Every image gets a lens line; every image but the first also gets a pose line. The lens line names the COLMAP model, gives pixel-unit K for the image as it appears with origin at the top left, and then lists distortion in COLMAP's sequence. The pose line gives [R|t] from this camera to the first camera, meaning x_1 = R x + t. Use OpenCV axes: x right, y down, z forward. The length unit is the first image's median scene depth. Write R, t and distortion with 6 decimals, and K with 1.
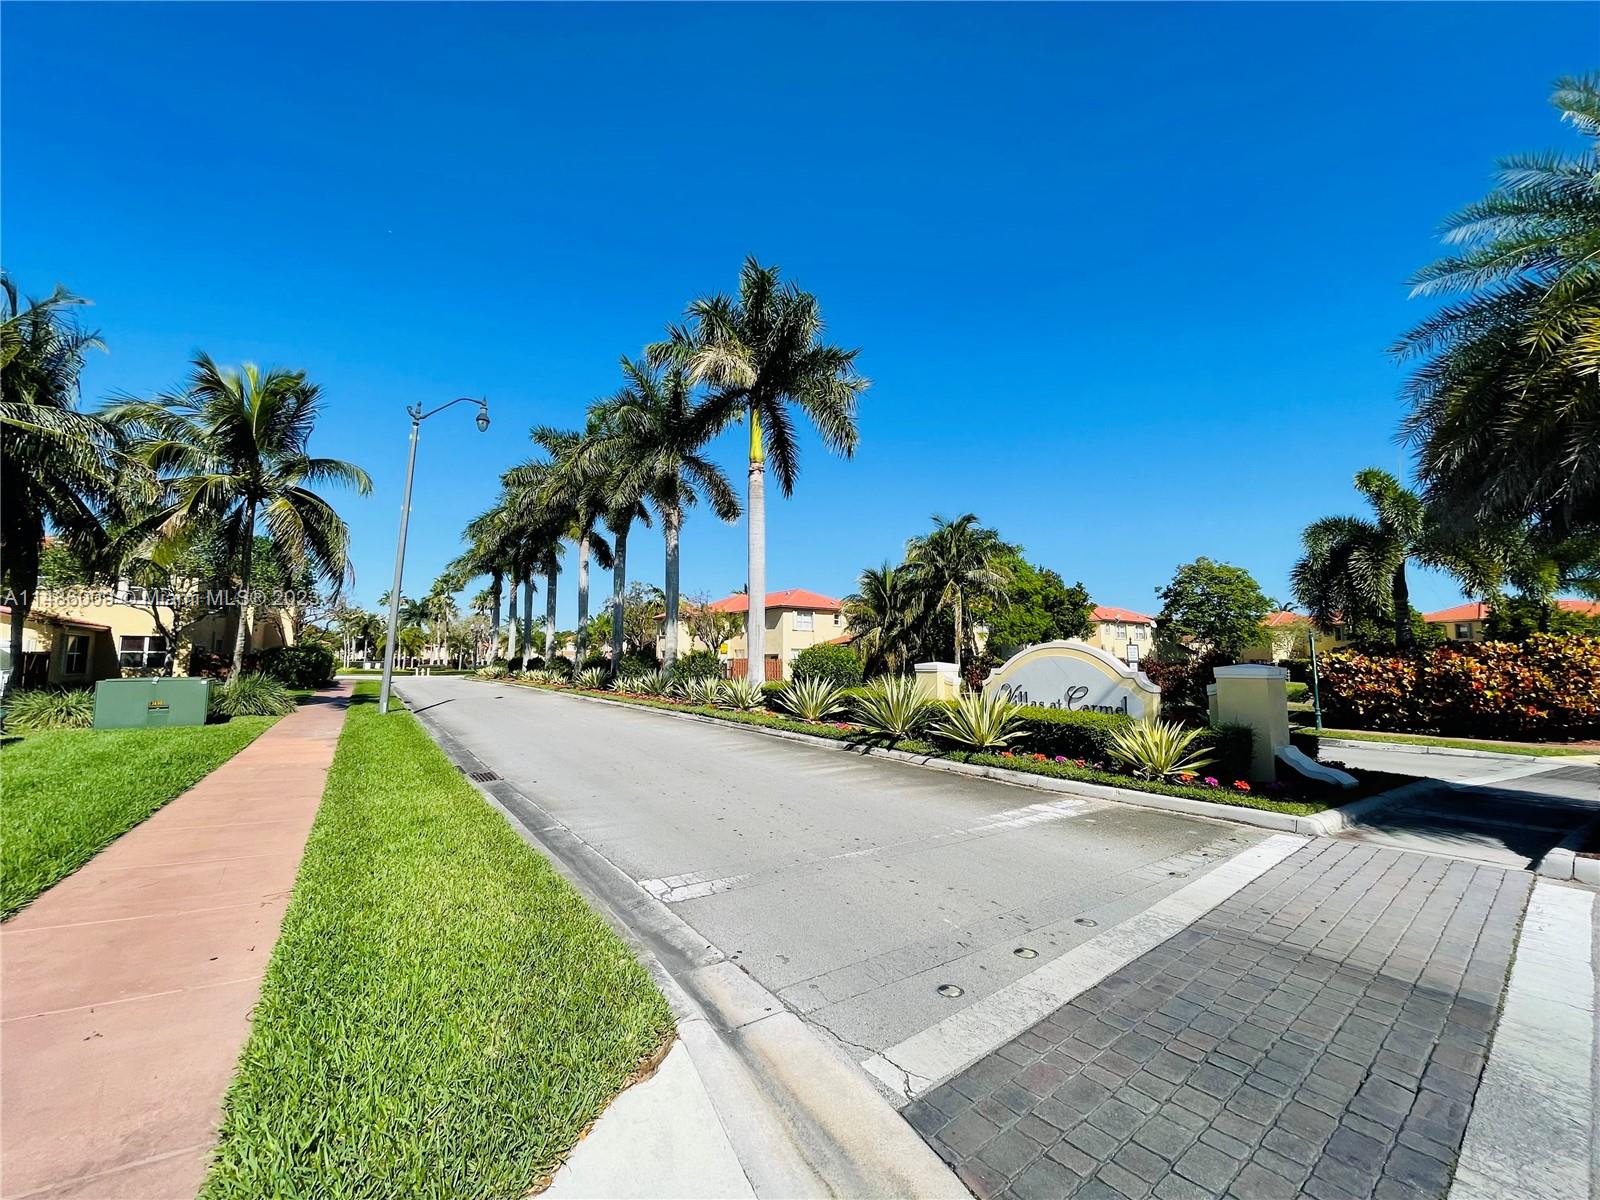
lens RADIAL K [[642.0, 0, 802.3], [0, 642.0, 595.5], [0, 0, 1]] dist [-0.001202, 0.000062]
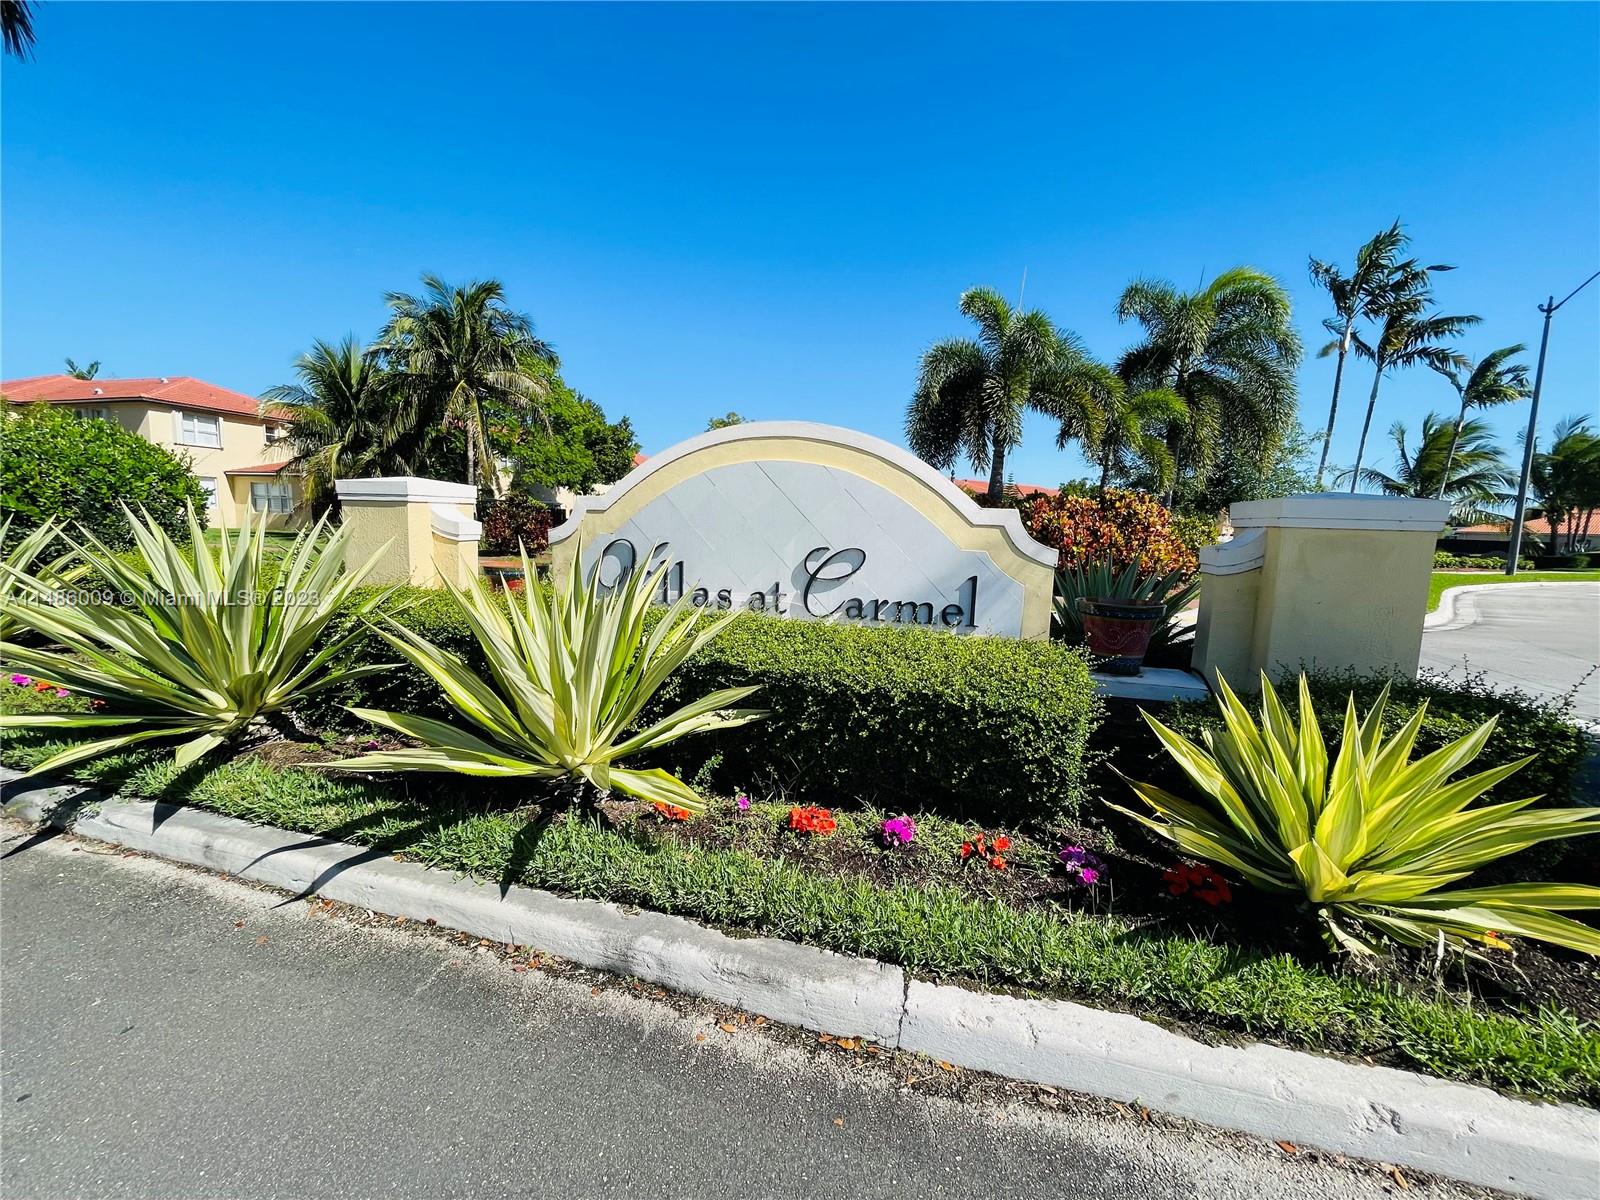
lens RADIAL K [[641.9, 0, 802.0], [0, 641.9, 601.0], [0, 0, 1]] dist [-0.019987, 0.000028]
pose [[0.758735, -0.060508, 0.648583, 0.054785], [-0.096121, 0.974377, 0.203348, 0.030214], [-0.644269, -0.216630, 0.733477, 0.226273]]
